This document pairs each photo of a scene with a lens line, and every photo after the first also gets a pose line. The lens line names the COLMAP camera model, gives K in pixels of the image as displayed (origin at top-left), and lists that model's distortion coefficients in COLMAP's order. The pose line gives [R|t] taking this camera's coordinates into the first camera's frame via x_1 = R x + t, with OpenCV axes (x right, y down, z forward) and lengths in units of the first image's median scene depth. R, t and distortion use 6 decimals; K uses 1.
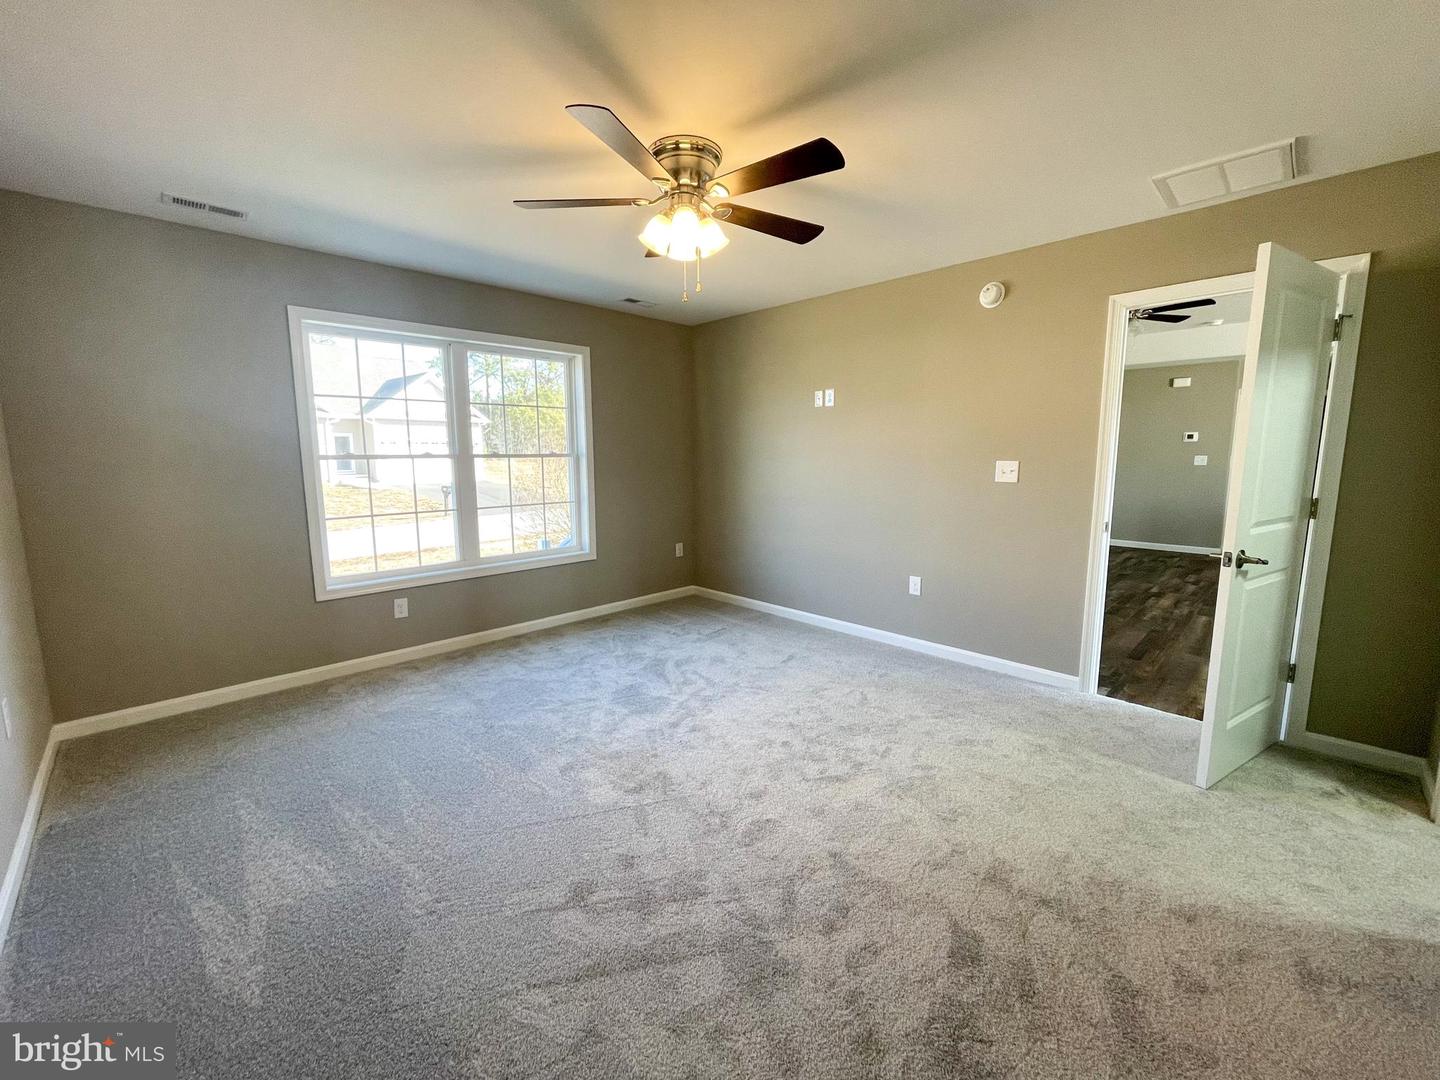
lens RADIAL K [[595.4, 0, 719.2], [0, 595.4, 531.3], [0, 0, 1]] dist [-0.007042, -0.001615]
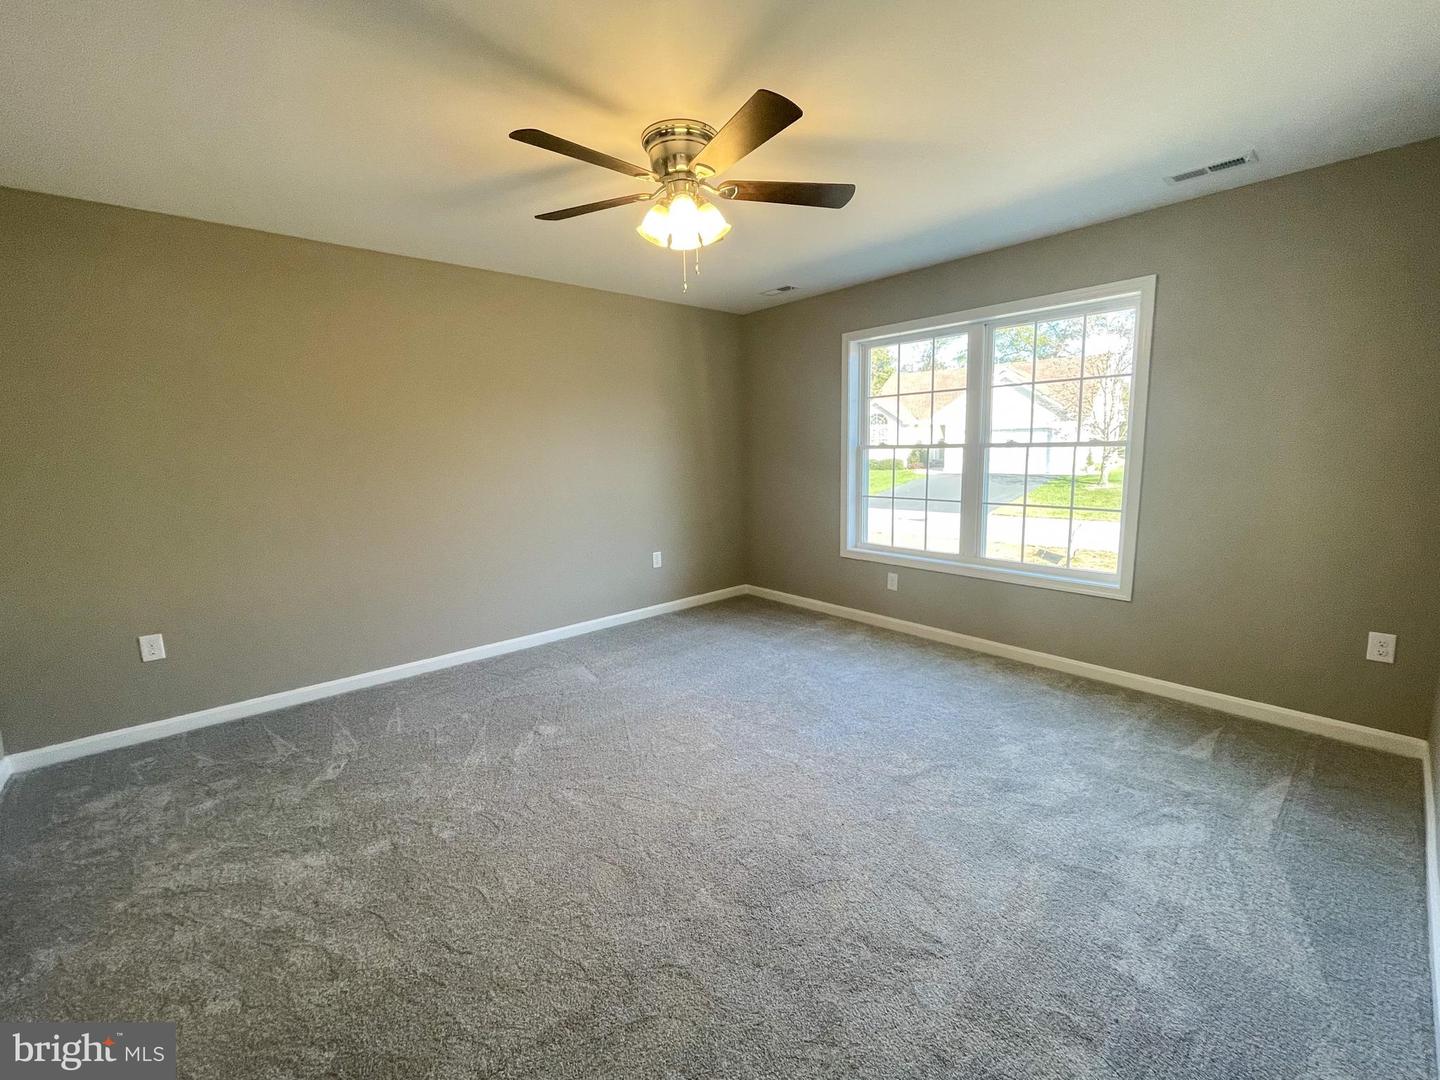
lens RADIAL K [[595.4, 0, 718.7], [0, 595.4, 534.6], [0, 0, 1]] dist [-0.007042, -0.001615]
pose [[-0.082055, 0.148702, -0.985472, 0.539900], [-0.112932, 0.981050, 0.157438, -0.089833], [0.990209, 0.124210, -0.063707, 0.671527]]
